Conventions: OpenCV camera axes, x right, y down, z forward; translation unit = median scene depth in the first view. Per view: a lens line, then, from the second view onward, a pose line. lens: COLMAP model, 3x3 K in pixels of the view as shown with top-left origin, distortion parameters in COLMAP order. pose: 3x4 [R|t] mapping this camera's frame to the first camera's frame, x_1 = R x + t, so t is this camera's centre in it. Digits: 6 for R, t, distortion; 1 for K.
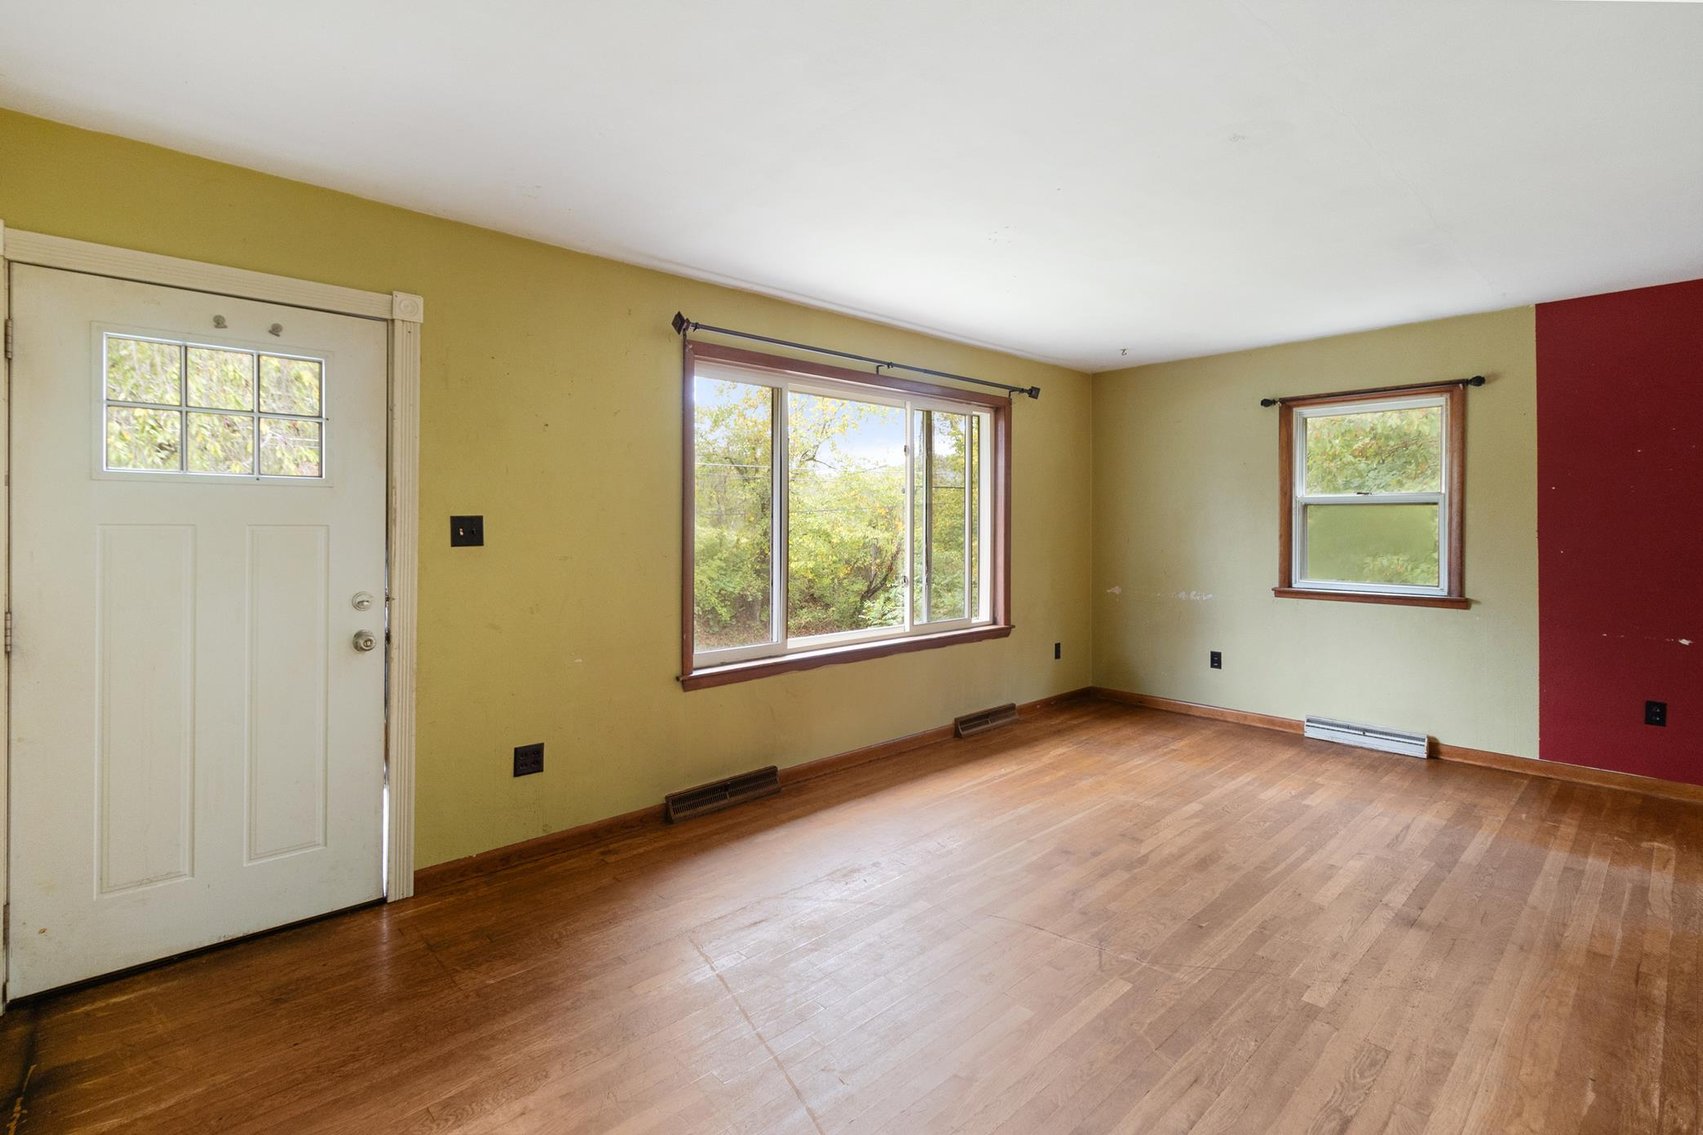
lens RADIAL K [[785.3, 0, 838.0], [0, 785.3, 525.9], [0, 0, 1]] dist [0.001186, 0.000385]
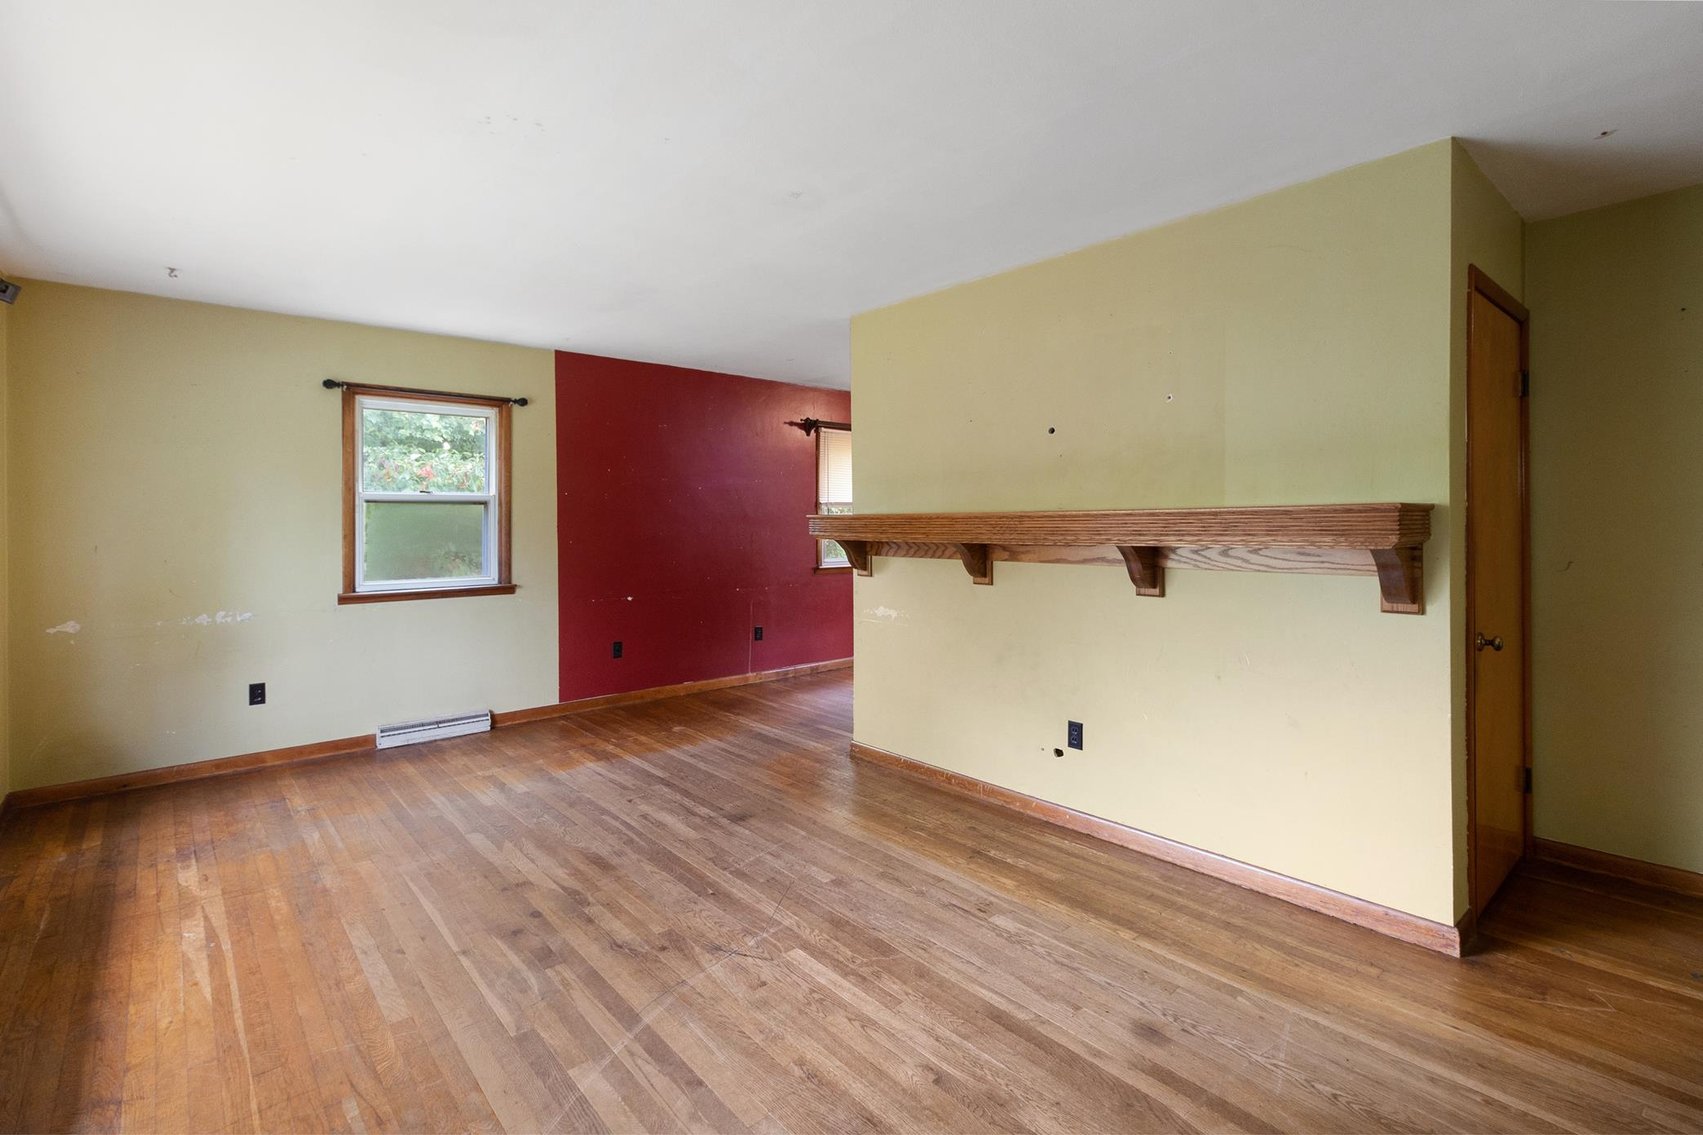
lens RADIAL K [[785.3, 0, 838.0], [0, 785.3, 525.9], [0, 0, 1]] dist [0.001186, 0.000385]
pose [[0.034039, -0.008399, 0.999385, -0.428389], [0.009871, 0.999919, 0.008067, -0.000298], [-0.999372, 0.009591, 0.034120, 0.560372]]
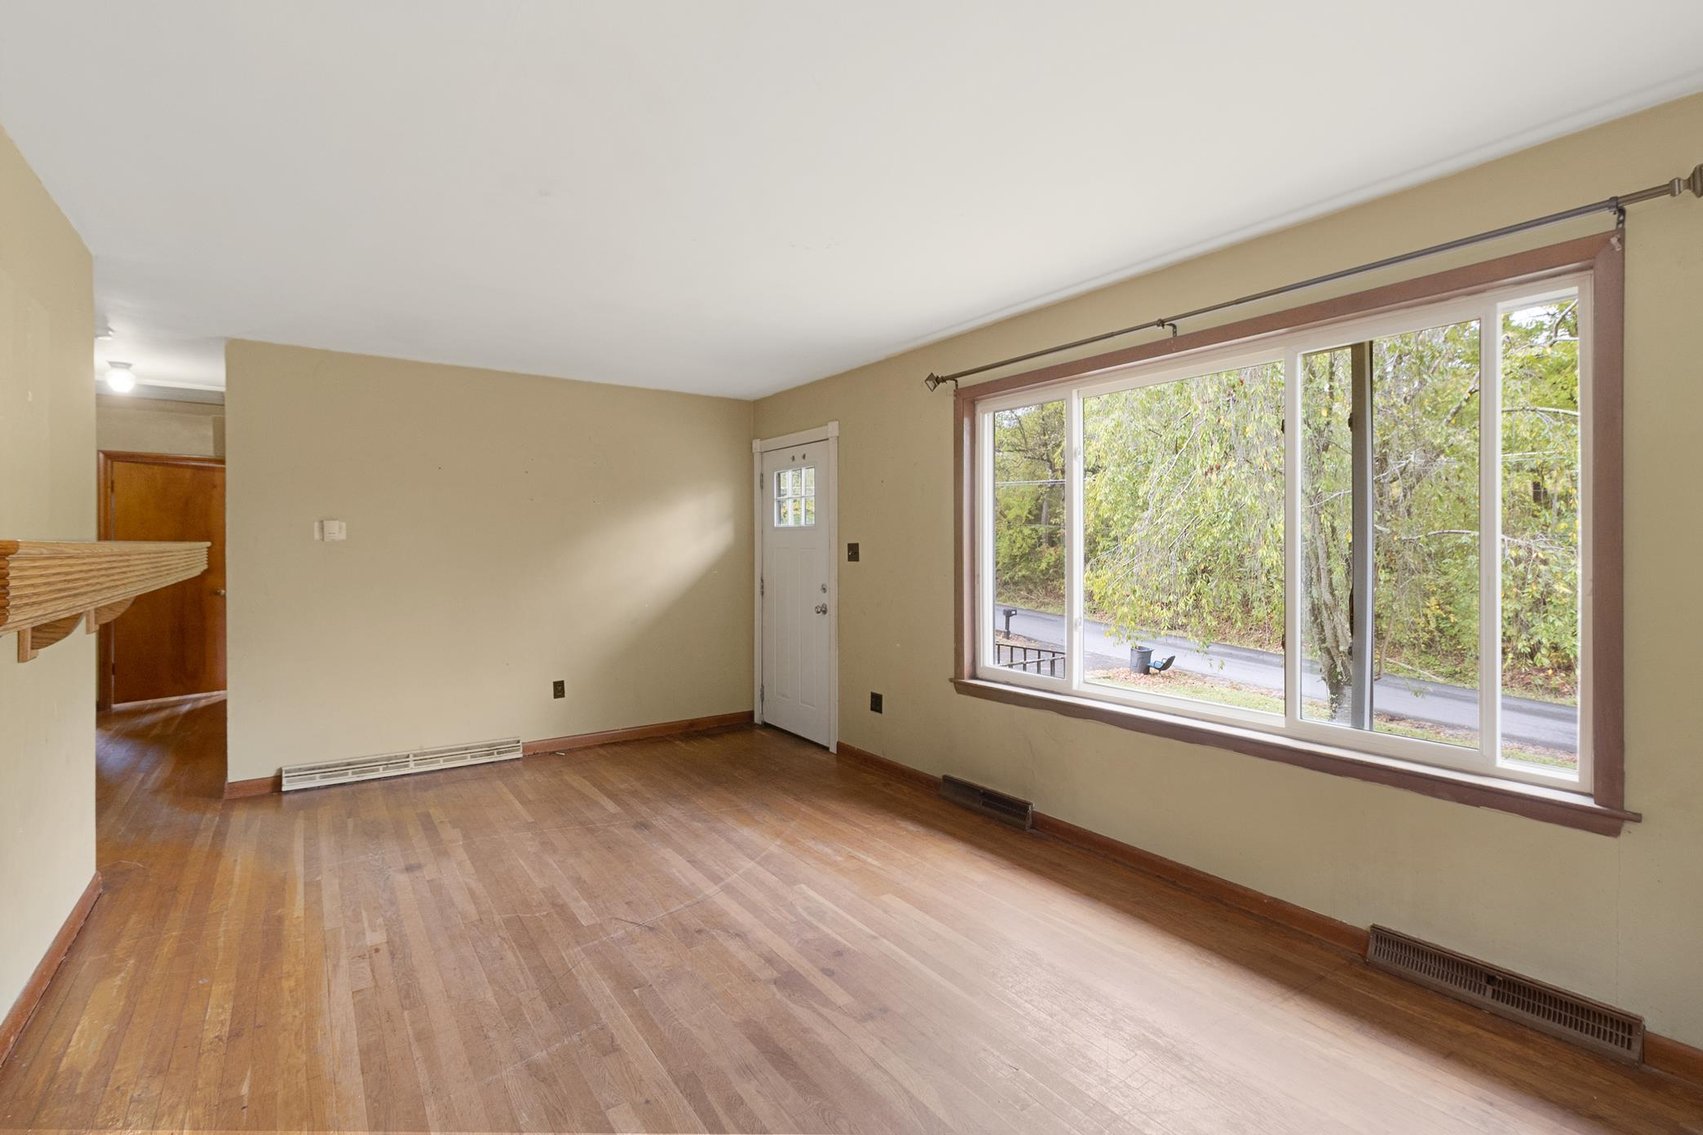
lens RADIAL K [[782.4, 0, 851.5], [0, 782.4, 548.0], [0, 0, 1]] dist [0.003147, 0.000565]
pose [[-0.128033, 0.001681, -0.991768, 0.950665], [-0.002678, 0.999994, 0.002041, -0.004702], [0.991766, 0.002918, -0.128028, 0.973005]]
